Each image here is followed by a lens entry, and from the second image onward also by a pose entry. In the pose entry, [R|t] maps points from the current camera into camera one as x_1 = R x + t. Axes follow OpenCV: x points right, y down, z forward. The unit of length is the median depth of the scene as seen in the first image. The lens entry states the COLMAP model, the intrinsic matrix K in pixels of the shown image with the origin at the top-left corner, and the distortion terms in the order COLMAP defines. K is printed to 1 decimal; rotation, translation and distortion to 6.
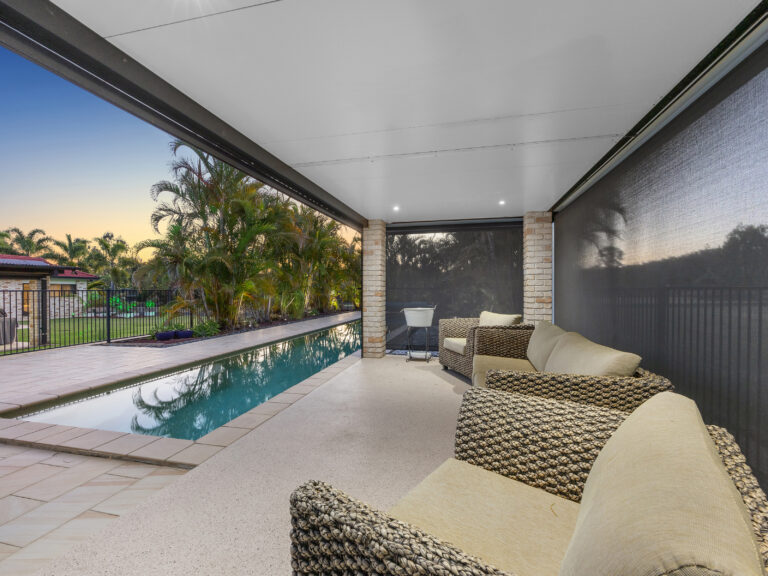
lens RADIAL K [[347.1, 0, 388.9], [0, 347.1, 284.6], [0, 0, 1]] dist [-0.003800, 0.000448]
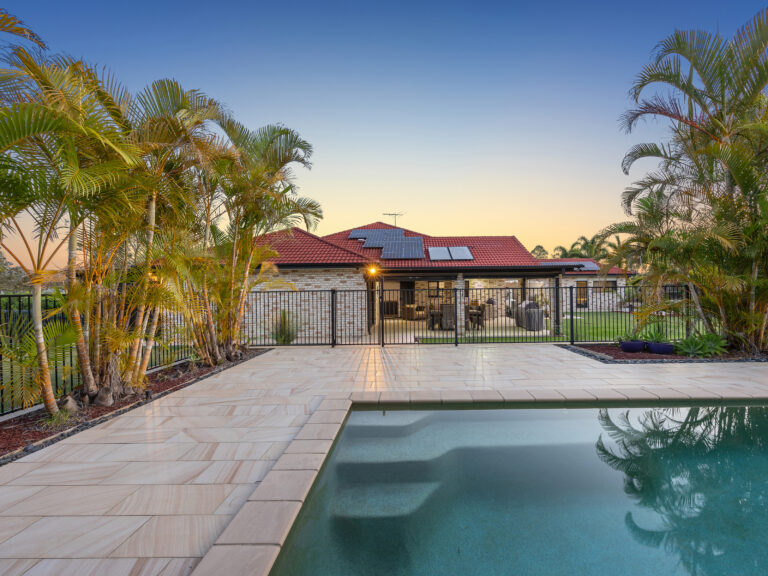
lens RADIAL K [[347.1, 0, 408.5], [0, 347.1, 296.2], [0, 0, 1]] dist [-0.003800, 0.000448]
pose [[0.225963, 0.021003, -0.973909, -0.006949], [0.025854, 0.999286, 0.027549, 0.001847], [0.973793, -0.031404, 0.225258, 0.318515]]
